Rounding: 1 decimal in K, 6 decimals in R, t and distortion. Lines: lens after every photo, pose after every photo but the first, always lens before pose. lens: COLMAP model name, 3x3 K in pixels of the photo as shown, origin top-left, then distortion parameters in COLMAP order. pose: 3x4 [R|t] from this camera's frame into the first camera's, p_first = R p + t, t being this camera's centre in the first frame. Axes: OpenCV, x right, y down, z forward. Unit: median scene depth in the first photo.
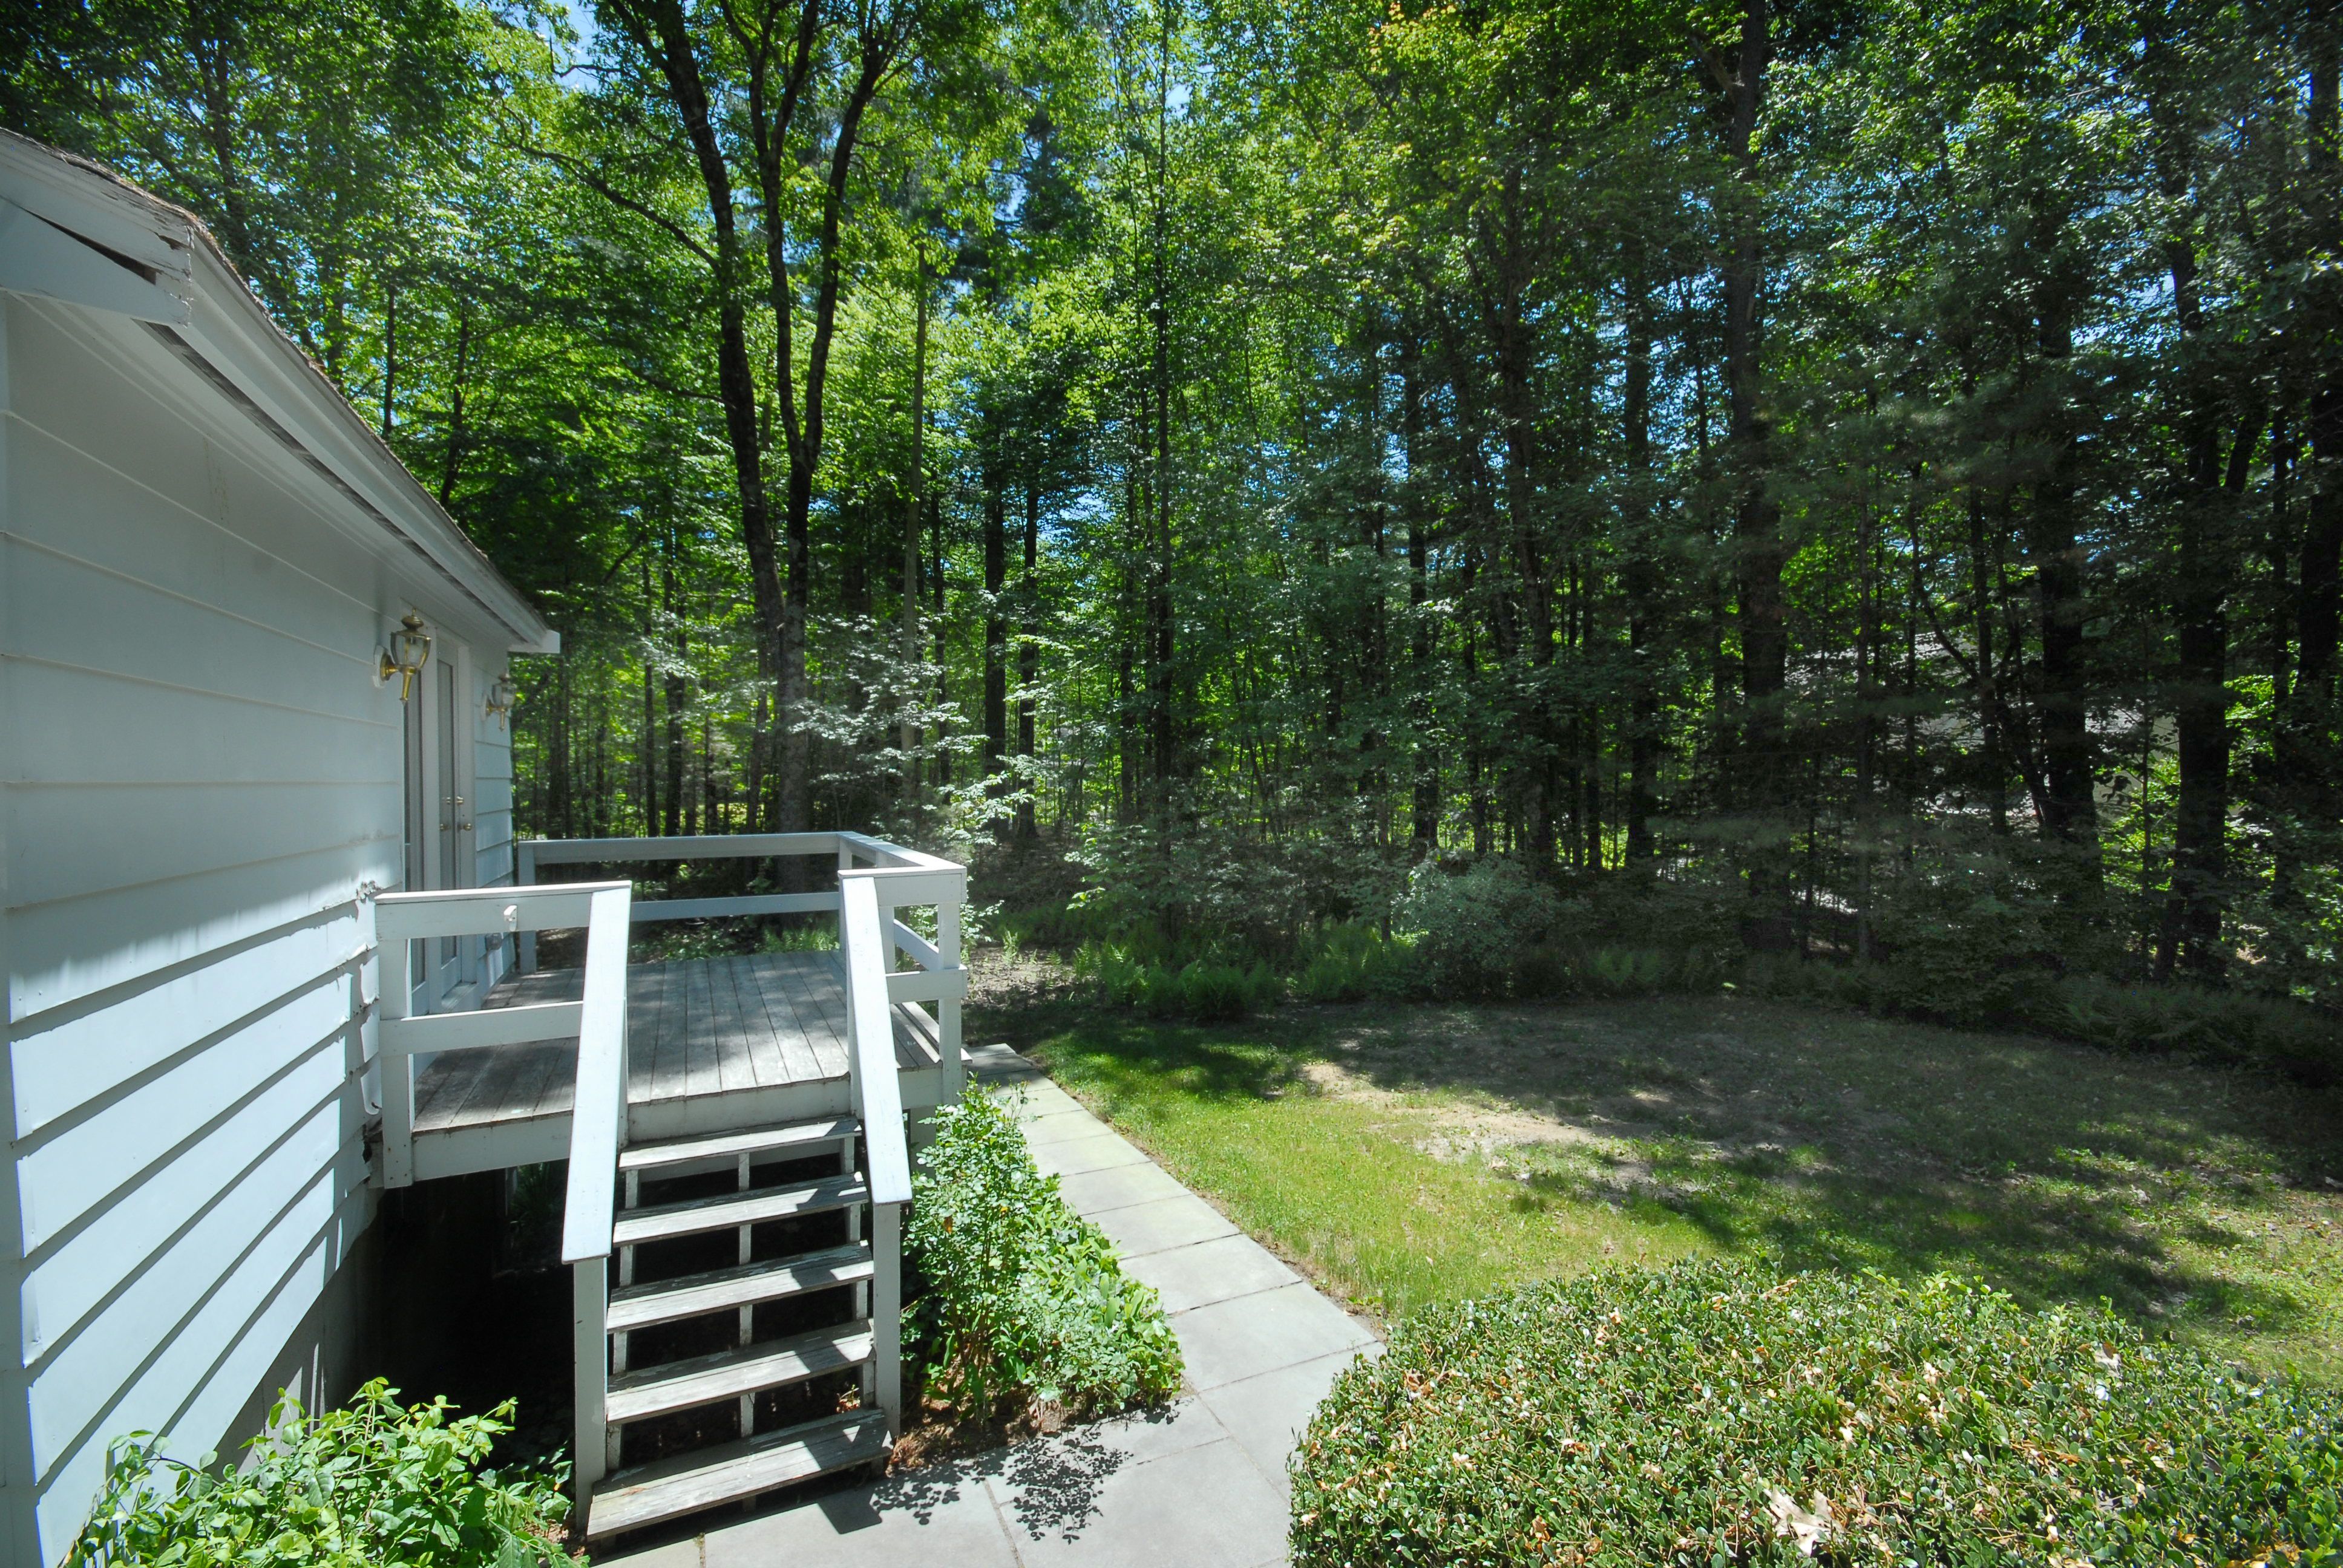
lens RADIAL K [[1056.4, 0, 1158.5], [0, 1056.4, 772.8], [0, 0, 1]] dist [-0.006239, -0.000312]
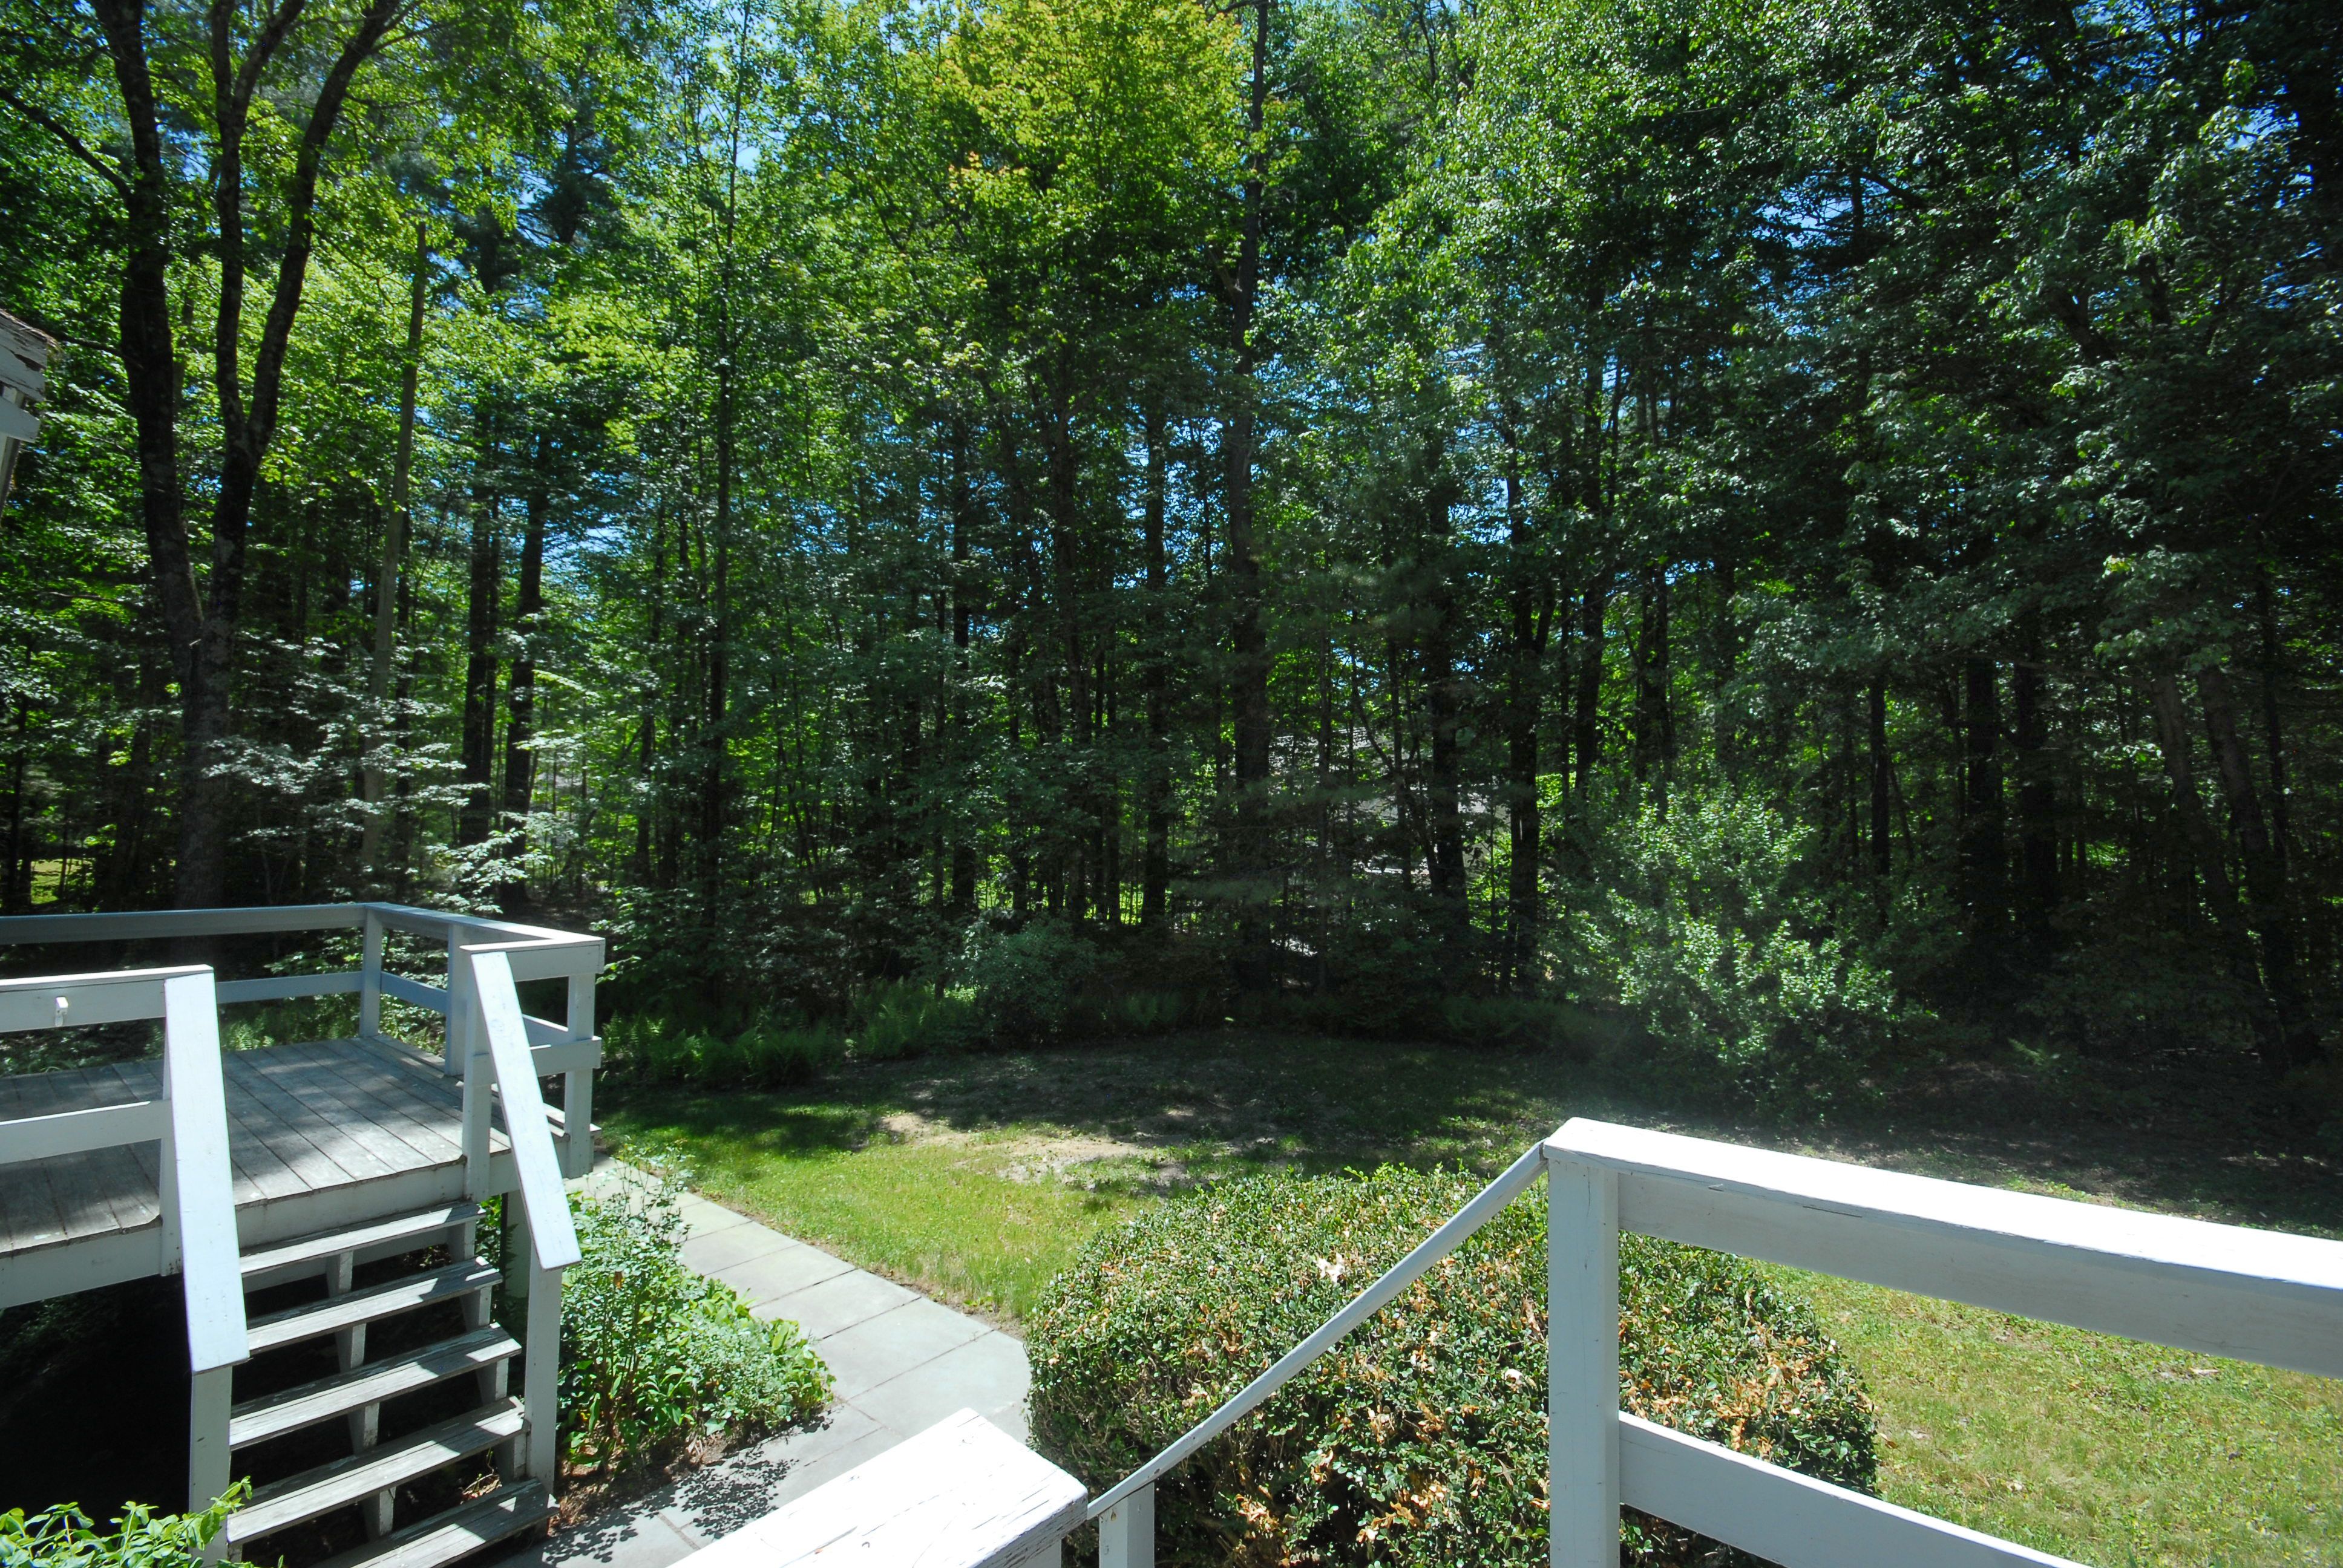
lens RADIAL K [[1040.5, 0, 1178.7], [0, 1040.5, 737.9], [0, 0, 1]] dist [0.001364, -0.007207]
pose [[0.896181, 0.054152, 0.440372, -0.096711], [-0.014675, 0.995599, -0.092562, -0.014064], [-0.443446, 0.076490, 0.893031, -0.119450]]
